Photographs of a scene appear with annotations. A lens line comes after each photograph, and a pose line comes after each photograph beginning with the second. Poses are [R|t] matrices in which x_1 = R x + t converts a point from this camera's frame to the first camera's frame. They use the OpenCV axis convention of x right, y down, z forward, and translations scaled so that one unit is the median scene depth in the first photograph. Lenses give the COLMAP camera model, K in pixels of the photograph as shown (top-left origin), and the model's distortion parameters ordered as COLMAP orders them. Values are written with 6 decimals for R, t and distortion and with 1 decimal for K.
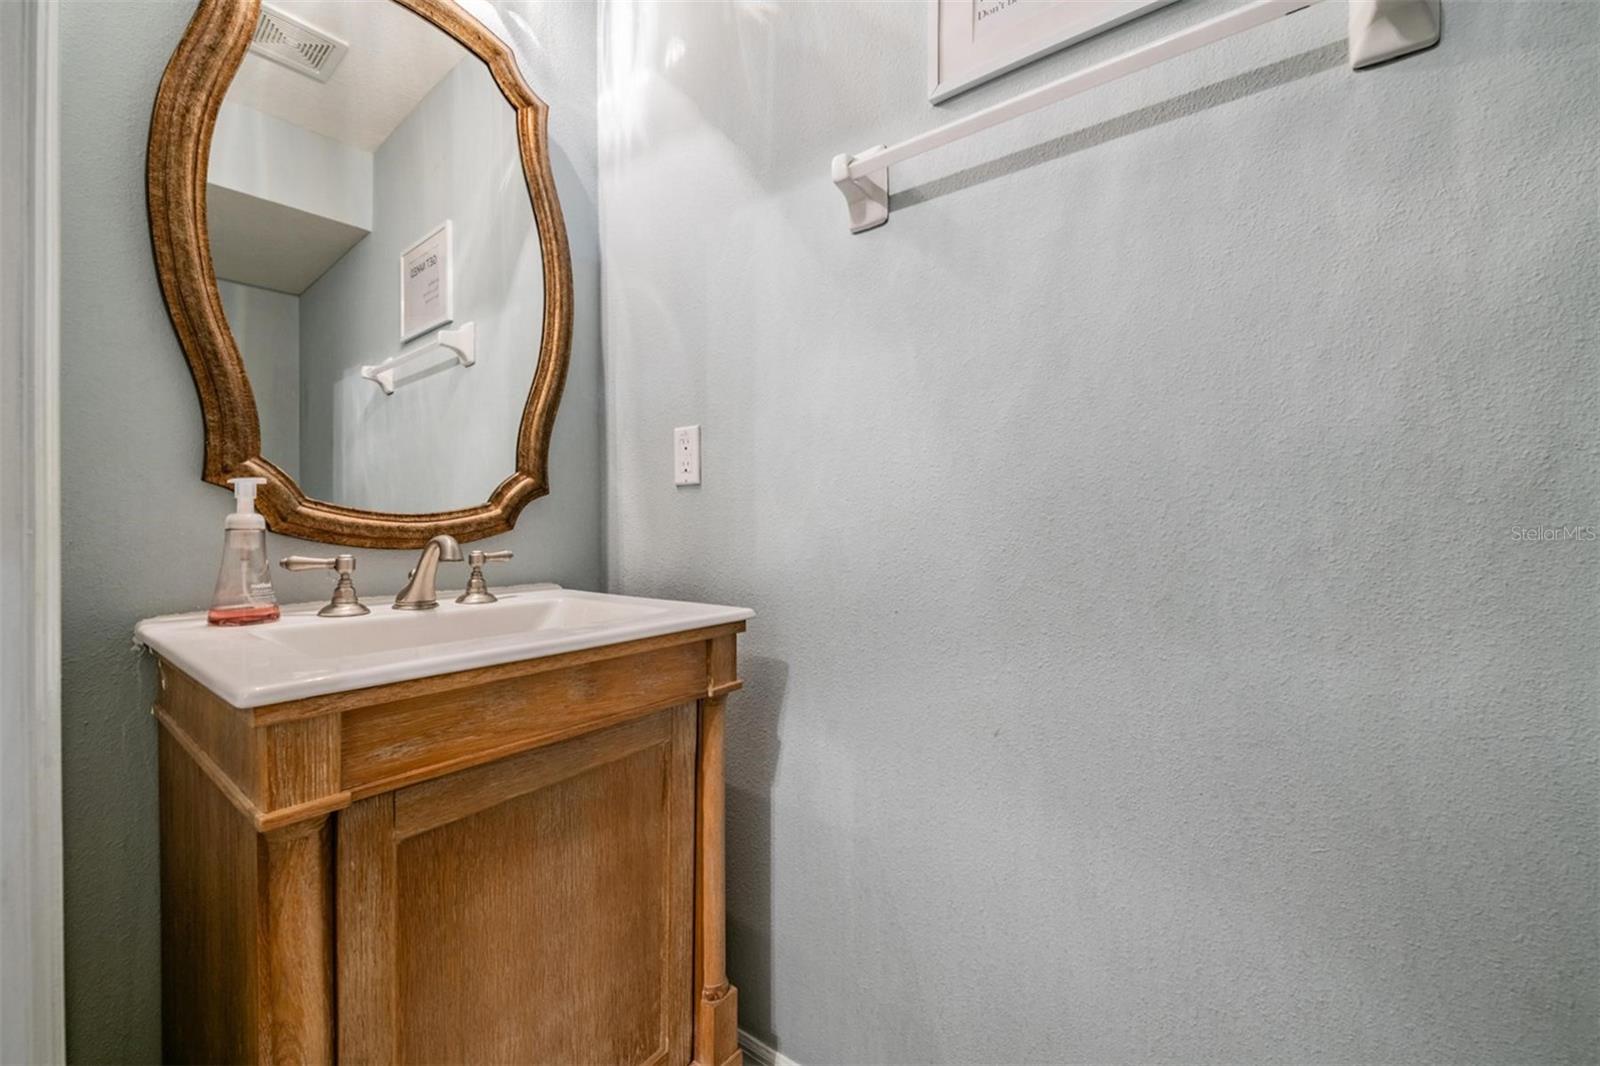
lens RADIAL K [[644.6, 0, 802.8], [0, 644.6, 525.5], [0, 0, 1]] dist [-0.001812, -0.000257]
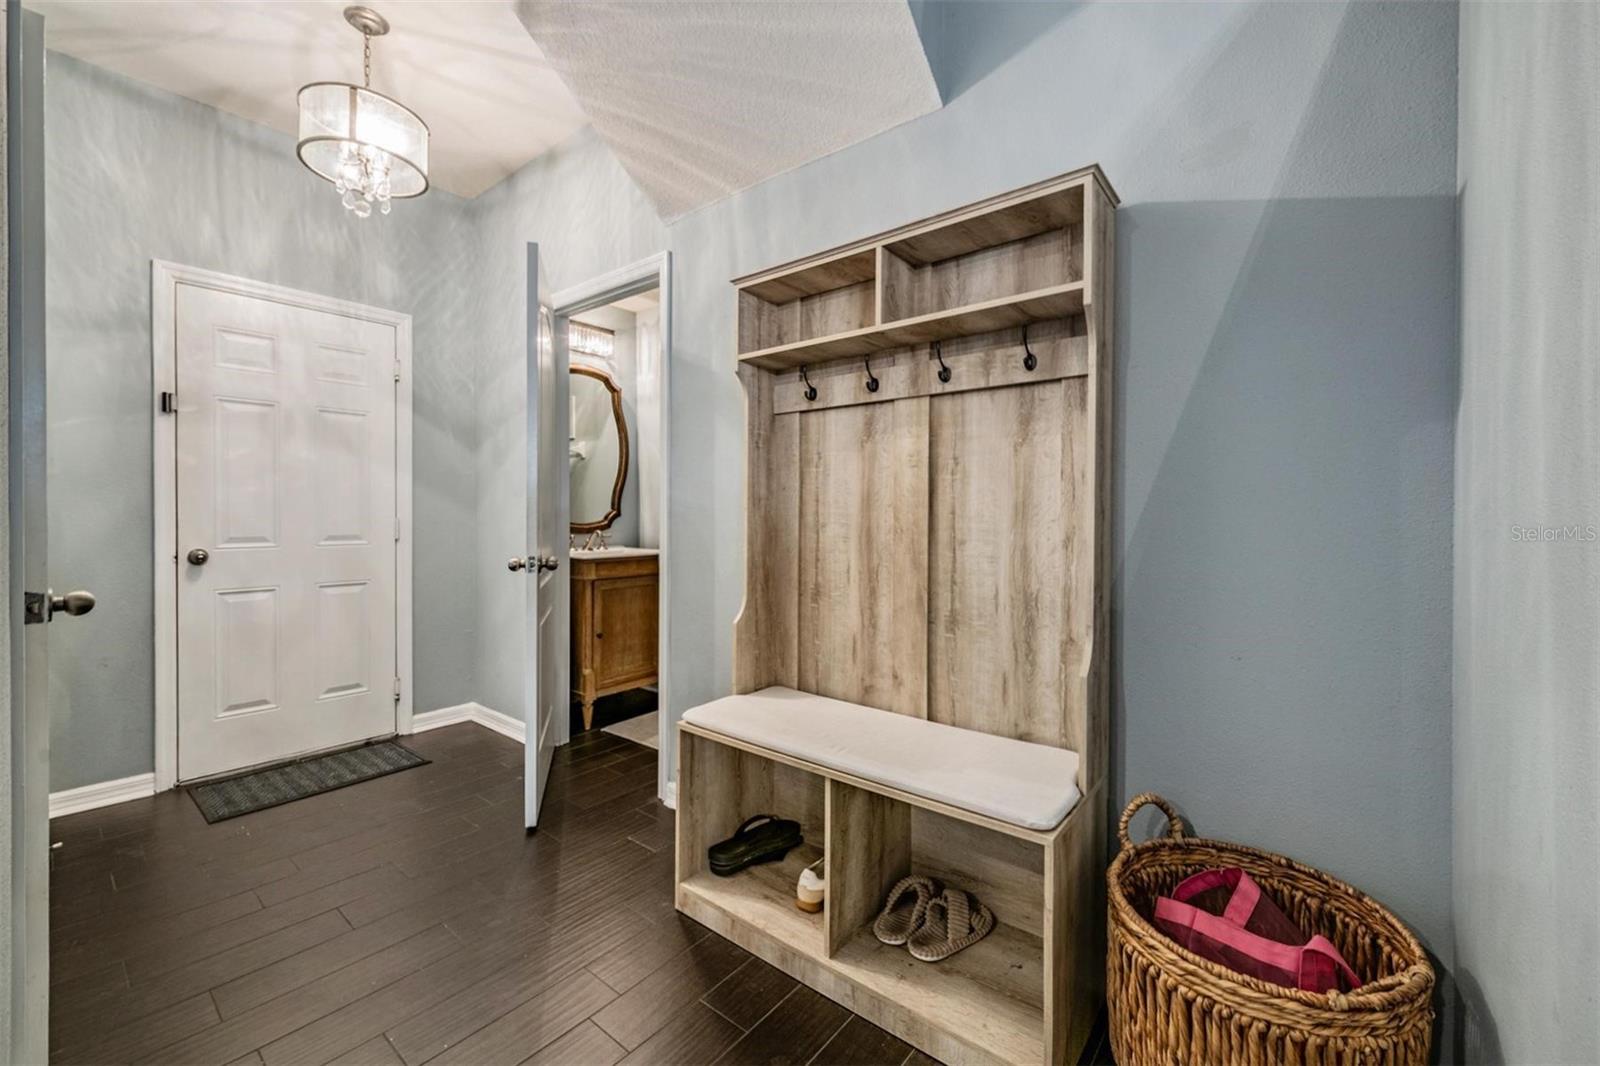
lens RADIAL K [[644.6, 0, 802.8], [0, 644.6, 525.5], [0, 0, 1]] dist [-0.001812, -0.000257]
pose [[0.999446, 0.005383, -0.032854, 0.584983], [-0.005027, 0.999928, 0.010898, -0.044447], [0.032910, -0.010727, 0.999401, -2.092768]]
